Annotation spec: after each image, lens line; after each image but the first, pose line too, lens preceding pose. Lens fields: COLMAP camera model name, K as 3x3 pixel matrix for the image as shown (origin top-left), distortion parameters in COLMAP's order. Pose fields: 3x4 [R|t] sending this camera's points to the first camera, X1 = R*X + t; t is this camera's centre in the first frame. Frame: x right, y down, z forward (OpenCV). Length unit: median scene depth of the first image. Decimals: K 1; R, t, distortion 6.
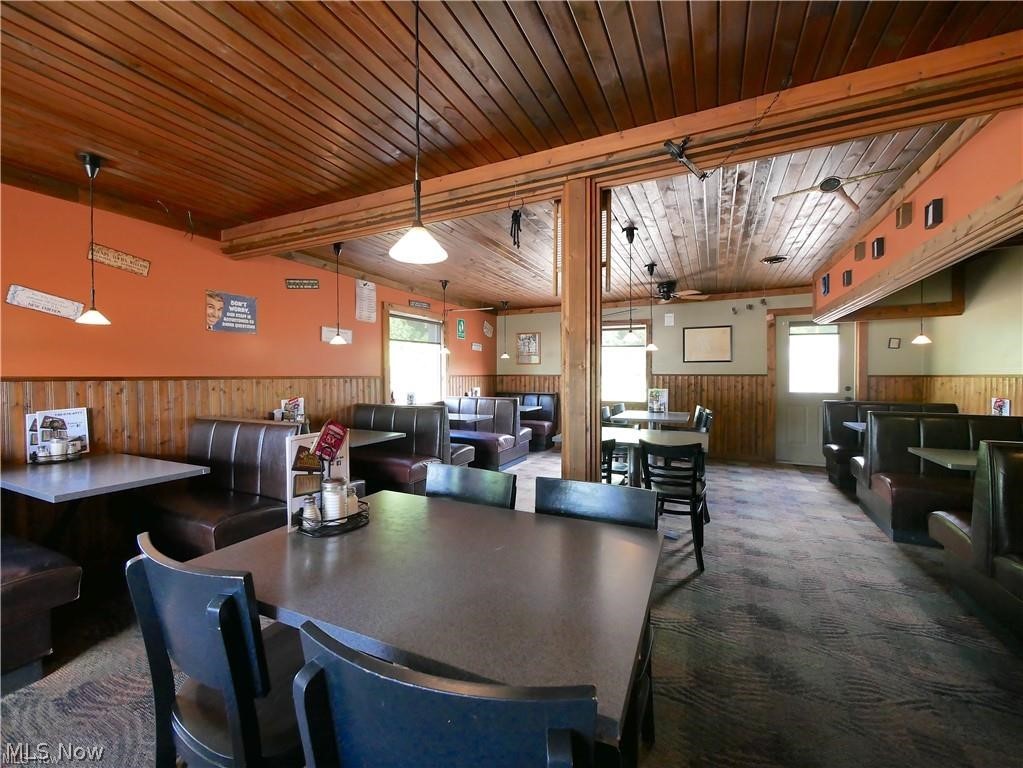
lens RADIAL K [[421.4, 0, 511.6], [0, 421.4, 381.8], [0, 0, 1]] dist [-0.003065, -0.000013]
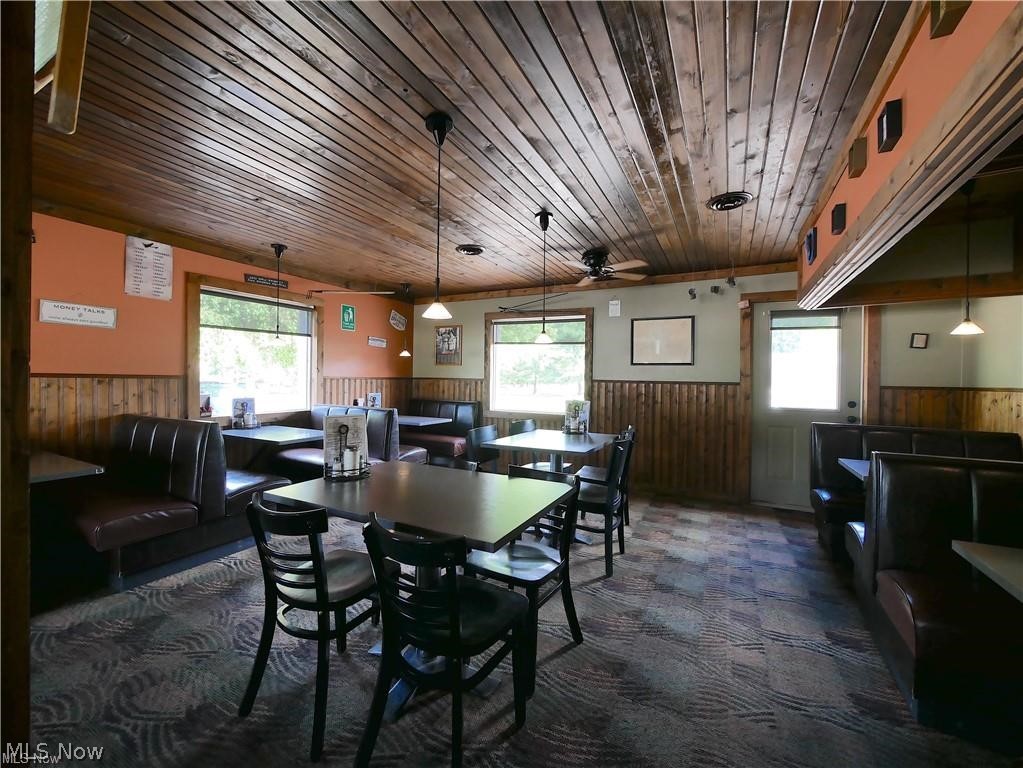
lens RADIAL K [[421.4, 0, 511.4], [0, 421.4, 381.5], [0, 0, 1]] dist [-0.003065, -0.000013]
pose [[0.999458, 0.017065, -0.028152, 0.242919], [-0.017373, 0.999791, -0.010730, -0.005501], [0.027963, 0.011213, 0.999546, 0.271536]]
